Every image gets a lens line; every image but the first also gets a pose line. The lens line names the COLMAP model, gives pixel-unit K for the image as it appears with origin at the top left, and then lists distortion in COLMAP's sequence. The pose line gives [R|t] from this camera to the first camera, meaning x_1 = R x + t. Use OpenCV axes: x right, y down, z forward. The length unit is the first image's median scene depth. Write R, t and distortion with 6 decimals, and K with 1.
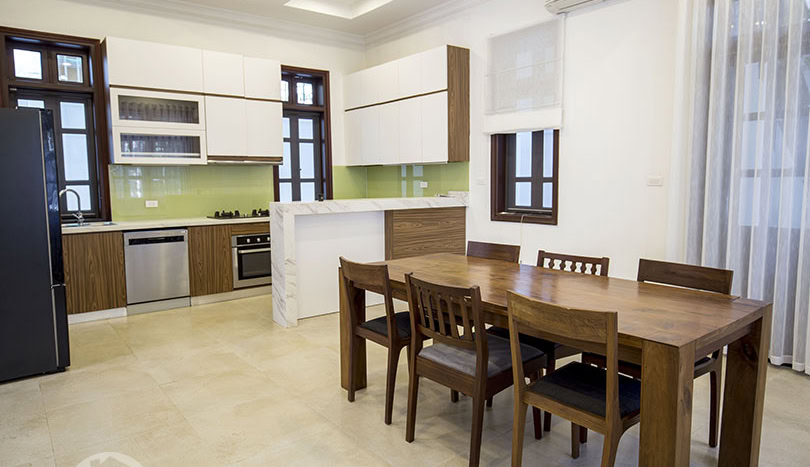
lens RADIAL K [[461.9, 0, 405.0], [0, 461.9, 233.5], [0, 0, 1]] dist [0.003627, 0.000595]
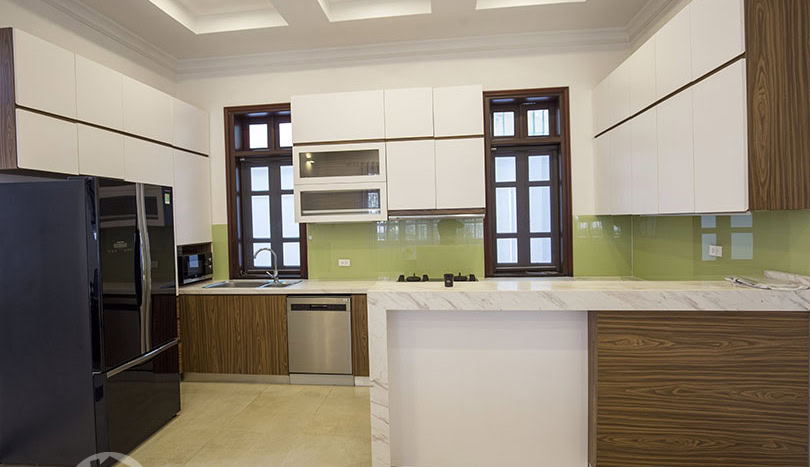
lens RADIAL K [[410.2, 0, 405.0], [0, 410.2, 233.5], [0, 0, 1]] dist [-0.019593, 0.000208]
pose [[0.725673, 0.013535, -0.687907, 0.121193], [-0.067856, 0.996340, -0.051977, -0.091208], [0.684686, 0.084397, 0.723935, 0.489161]]
